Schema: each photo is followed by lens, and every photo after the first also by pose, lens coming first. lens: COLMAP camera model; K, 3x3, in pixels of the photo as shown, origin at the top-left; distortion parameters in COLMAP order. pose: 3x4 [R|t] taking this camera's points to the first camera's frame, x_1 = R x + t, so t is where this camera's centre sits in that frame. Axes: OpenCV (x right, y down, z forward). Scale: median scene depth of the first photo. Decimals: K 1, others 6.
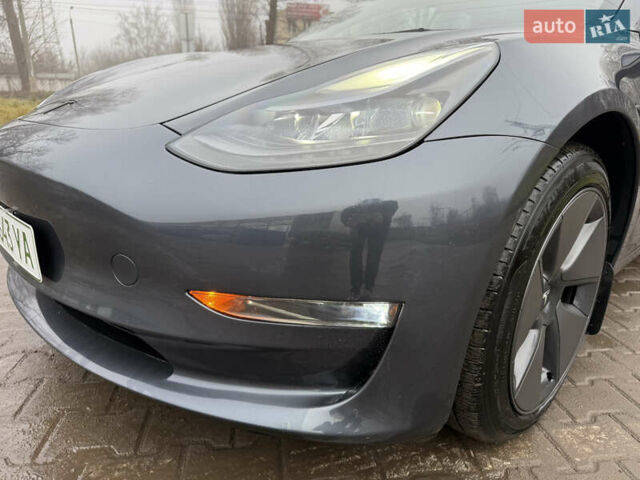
lens RADIAL K [[450.3, 0, 324.8], [0, 450.3, 234.4], [0, 0, 1]] dist [0.025514, -0.026528]
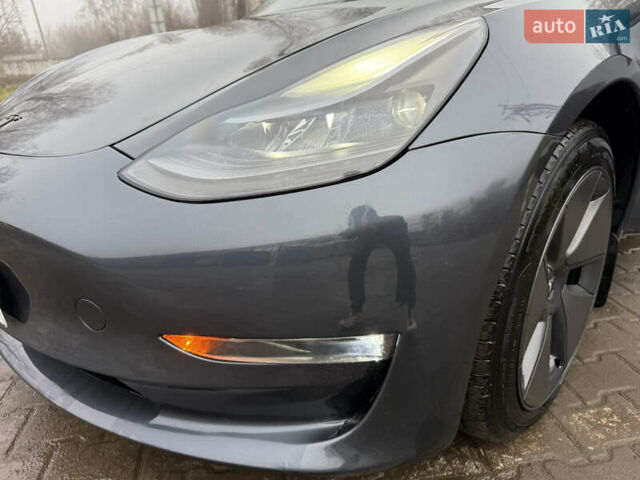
lens RADIAL K [[450.3, 0, 322.4], [0, 450.3, 236.1], [0, 0, 1]] dist [0.025514, -0.026528]
pose [[0.995981, -0.089529, 0.002380, 0.025884], [0.088952, 0.991961, 0.090005, -0.095061], [-0.010419, -0.089432, 0.995938, 0.085027]]
